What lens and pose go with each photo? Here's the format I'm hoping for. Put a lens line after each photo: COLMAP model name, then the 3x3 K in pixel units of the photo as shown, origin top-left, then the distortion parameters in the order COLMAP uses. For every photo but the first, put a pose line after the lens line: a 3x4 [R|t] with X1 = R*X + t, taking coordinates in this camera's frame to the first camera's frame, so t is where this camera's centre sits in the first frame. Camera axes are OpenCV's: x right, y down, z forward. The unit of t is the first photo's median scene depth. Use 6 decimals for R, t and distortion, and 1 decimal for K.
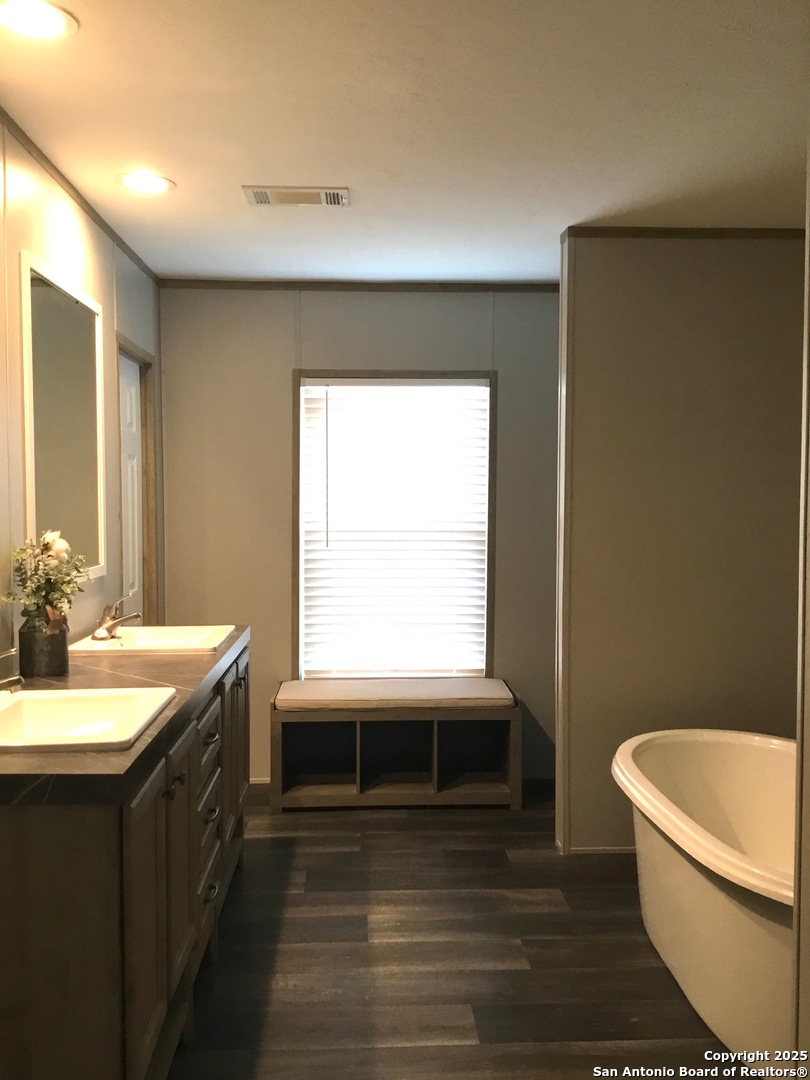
lens RADIAL K [[966.2, 0, 405.0], [0, 966.2, 540.0], [0, 0, 1]] dist [0.134731, -0.309879]
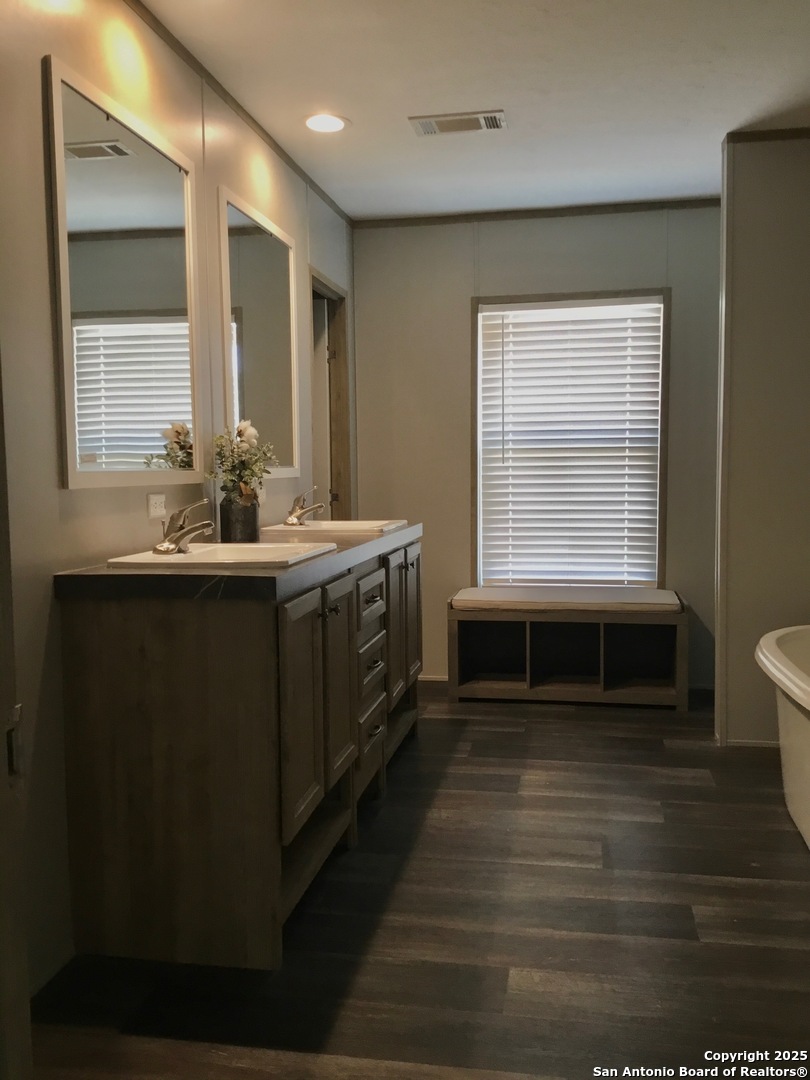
lens RADIAL K [[966.2, 0, 405.0], [0, 966.2, 540.0], [0, 0, 1]] dist [0.134731, -0.309879]
pose [[0.972660, 0.005028, -0.232179, 0.086345], [0.001862, 0.999565, 0.029446, 0.081286], [0.232226, -0.029073, 0.972227, -0.093667]]
